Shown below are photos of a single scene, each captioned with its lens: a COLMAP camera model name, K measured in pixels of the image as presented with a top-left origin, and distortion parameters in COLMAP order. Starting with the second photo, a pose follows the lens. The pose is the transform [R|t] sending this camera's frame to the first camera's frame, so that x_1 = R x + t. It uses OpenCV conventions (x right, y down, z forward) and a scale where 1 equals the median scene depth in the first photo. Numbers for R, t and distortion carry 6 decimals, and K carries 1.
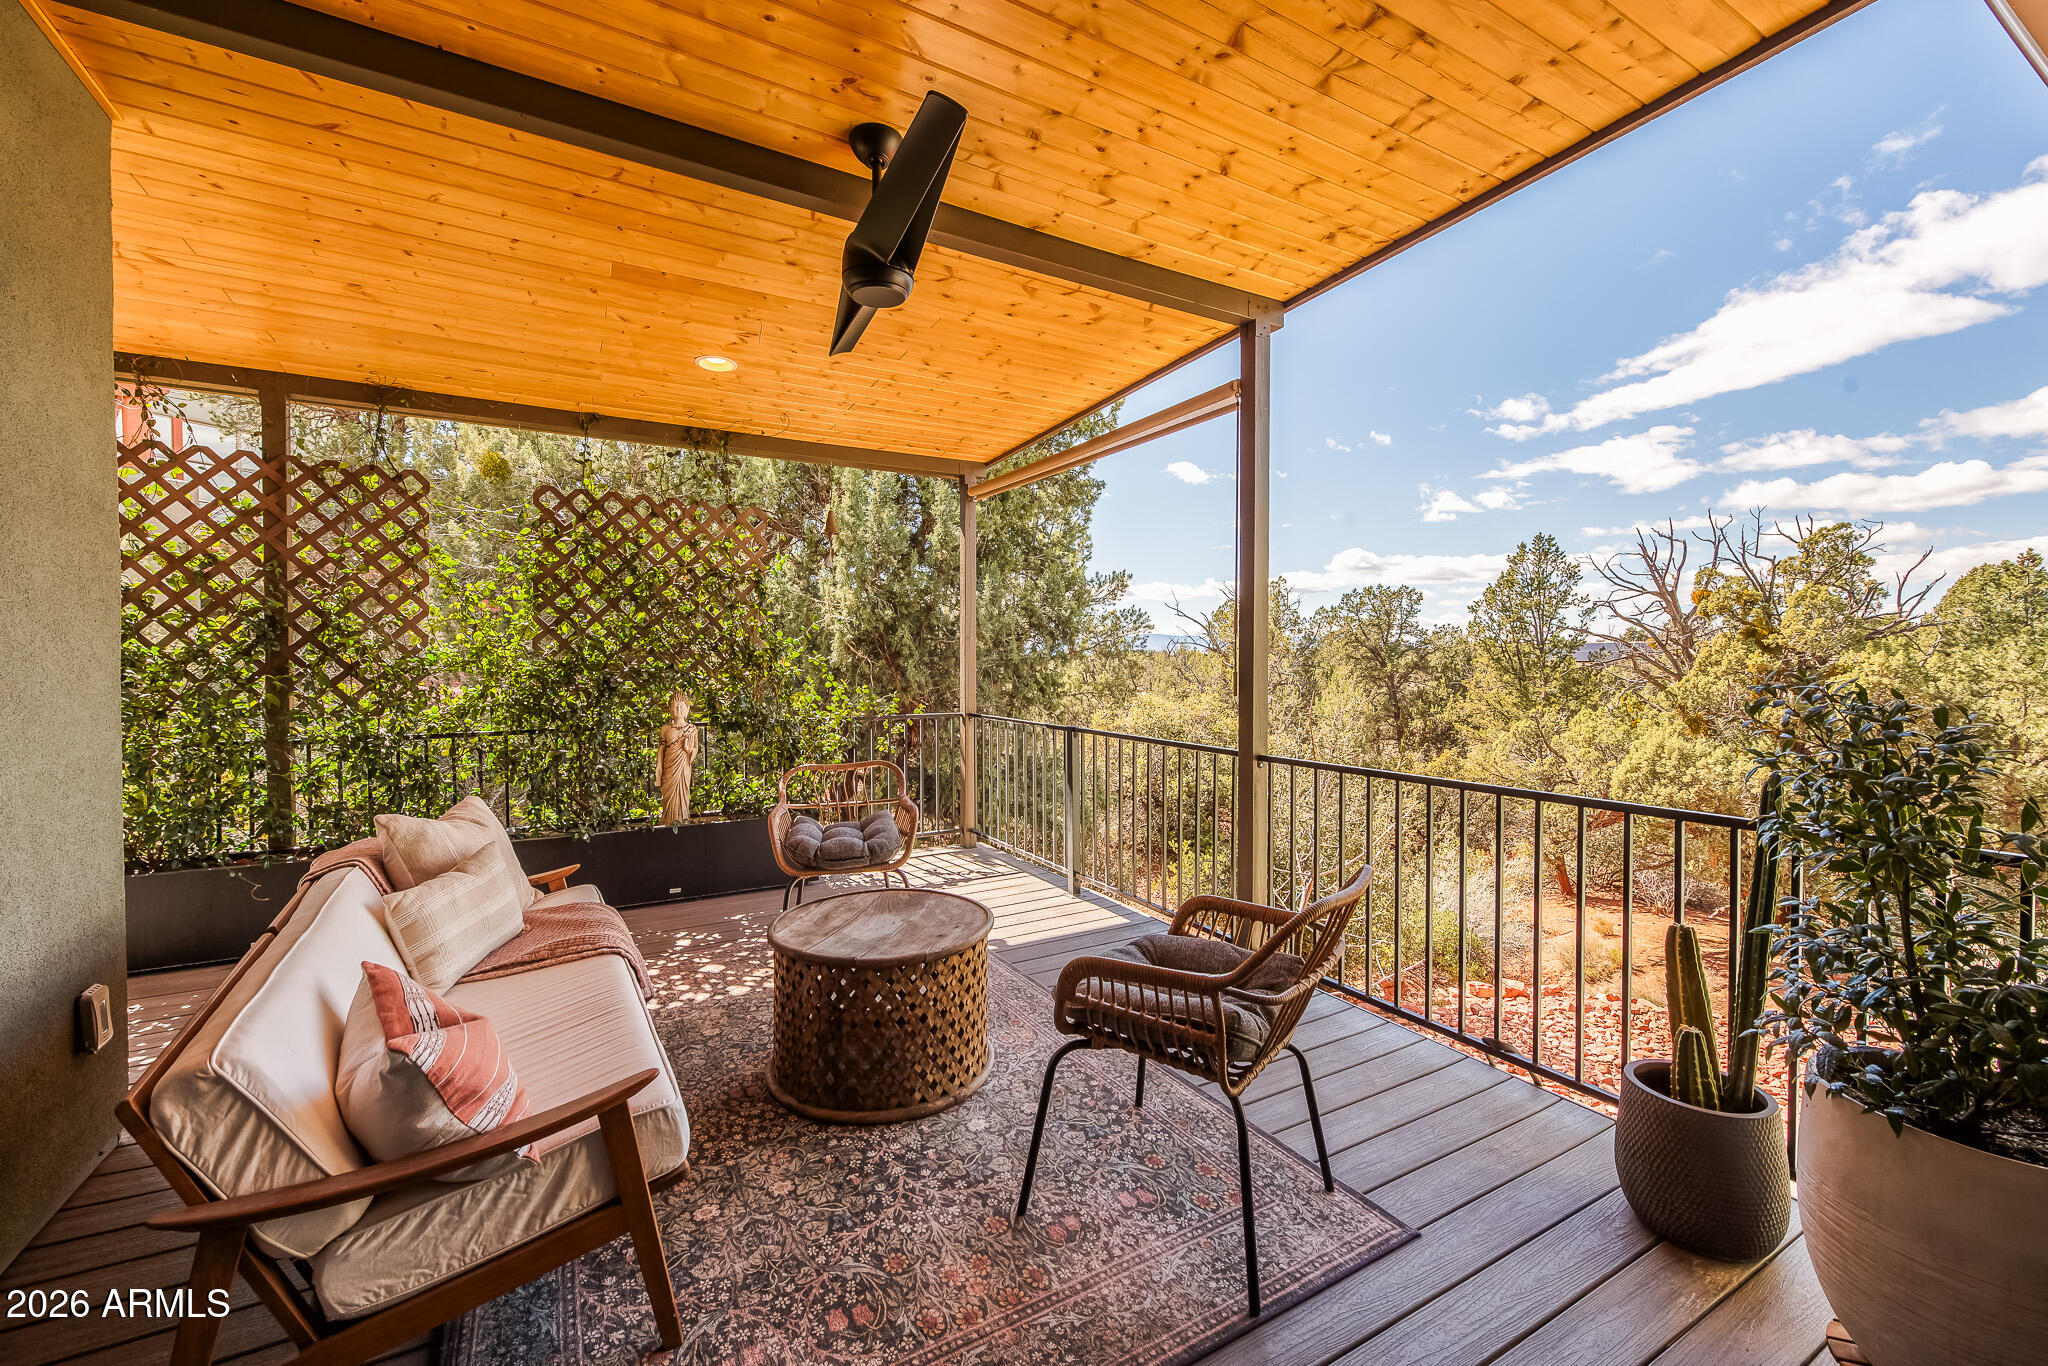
lens RADIAL K [[814.9, 0, 1031.9], [0, 814.9, 673.4], [0, 0, 1]] dist [0.003869, -0.001039]
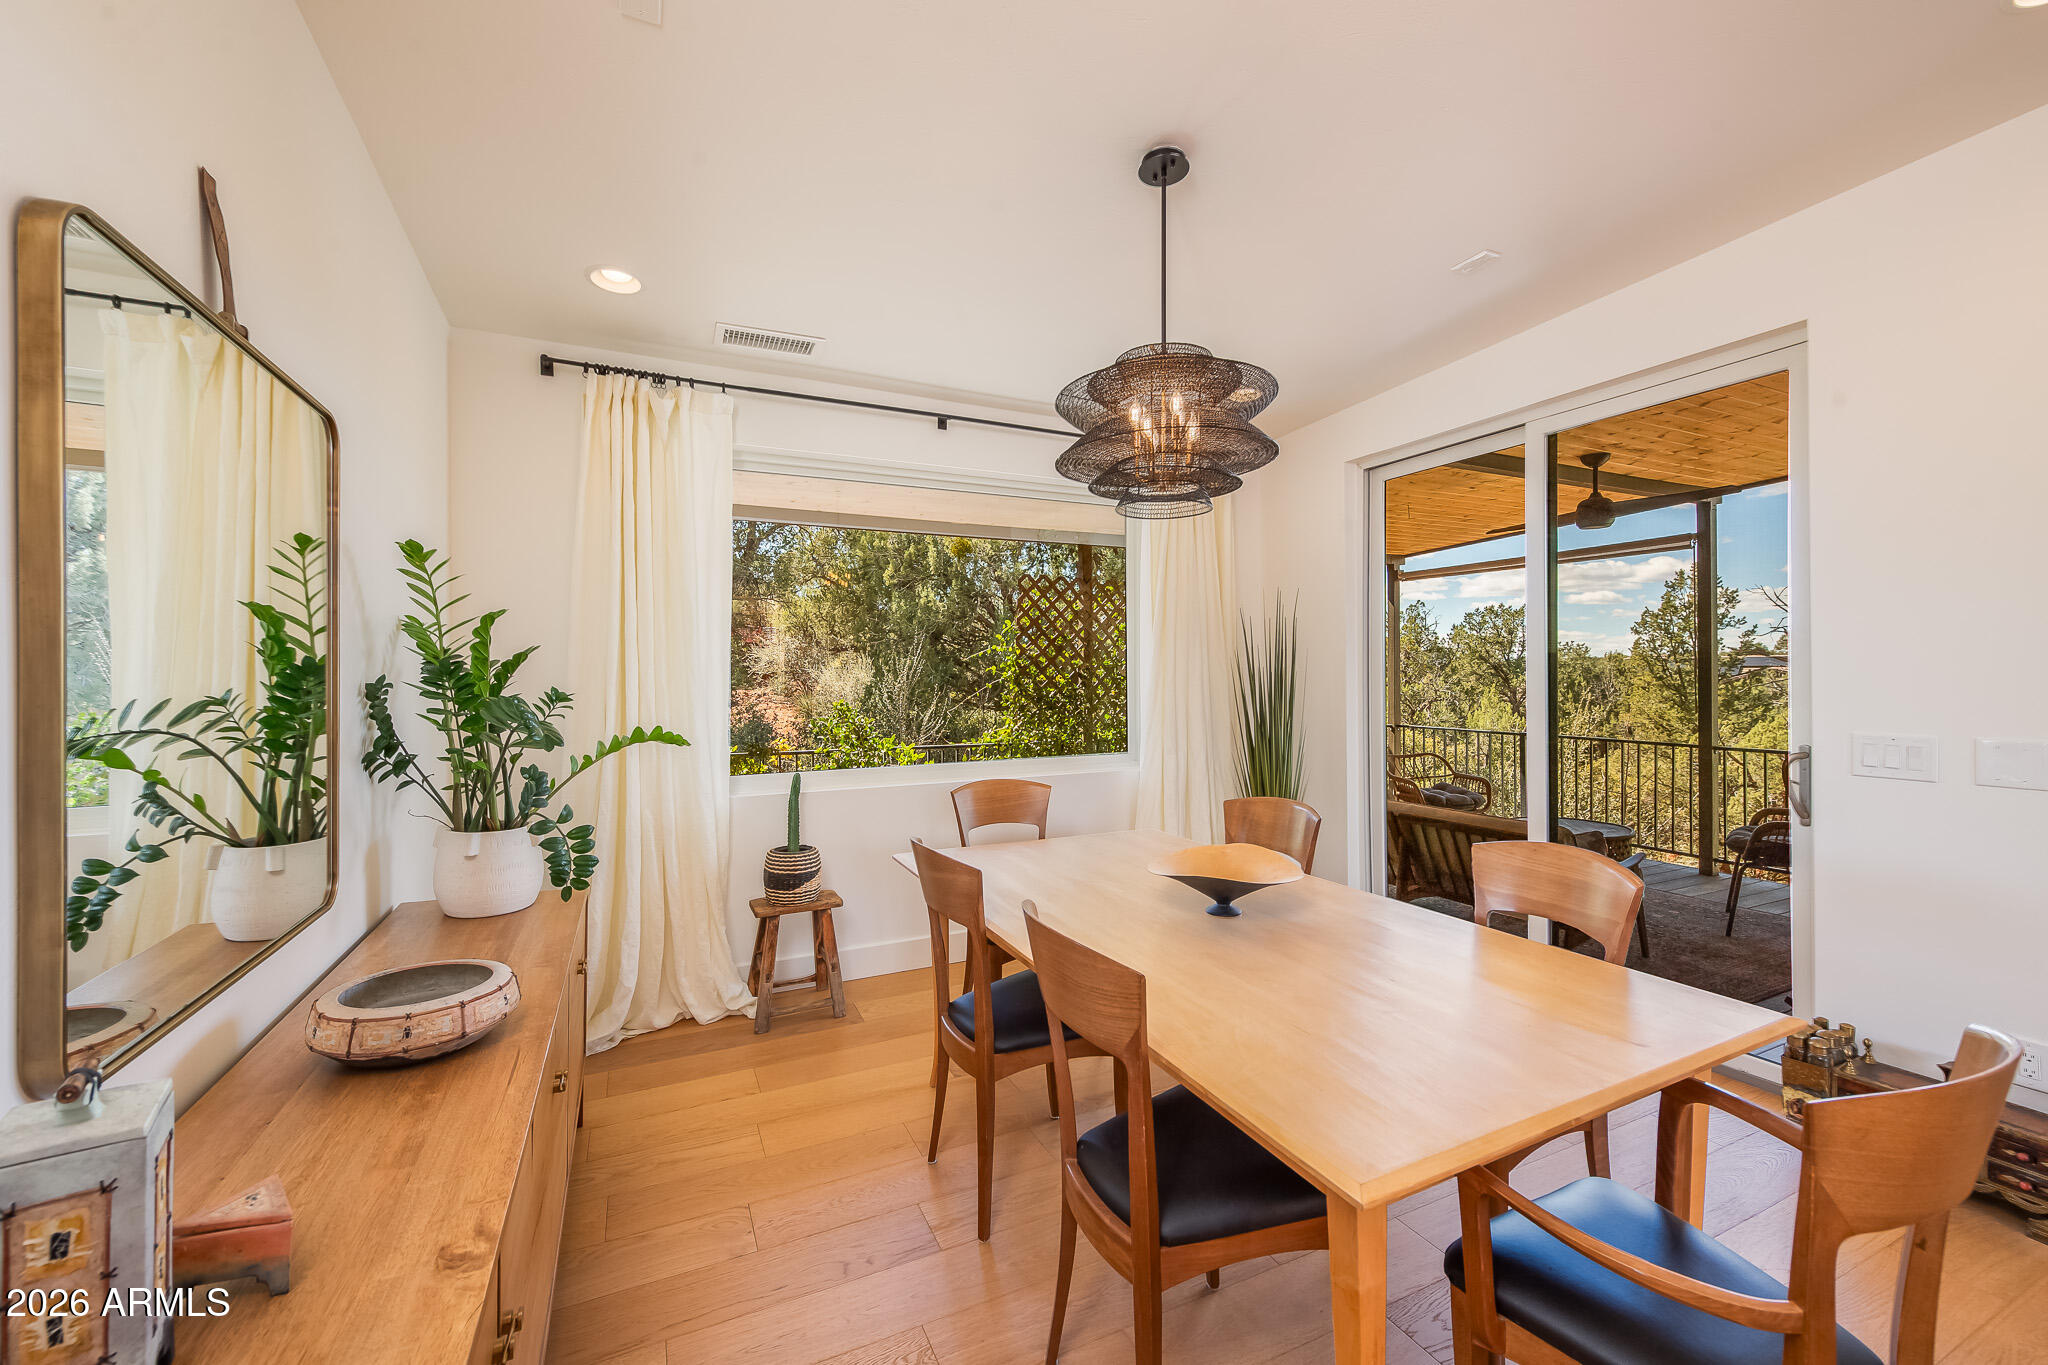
lens RADIAL K [[814.9, 0, 1015.9], [0, 814.9, 677.3], [0, 0, 1]] dist [0.003869, -0.001039]
pose [[0.996592, -0.007585, -0.082139, -0.201440], [0.006389, 0.999870, -0.014822, -0.006470], [0.082240, 0.014247, 0.996511, -0.164568]]
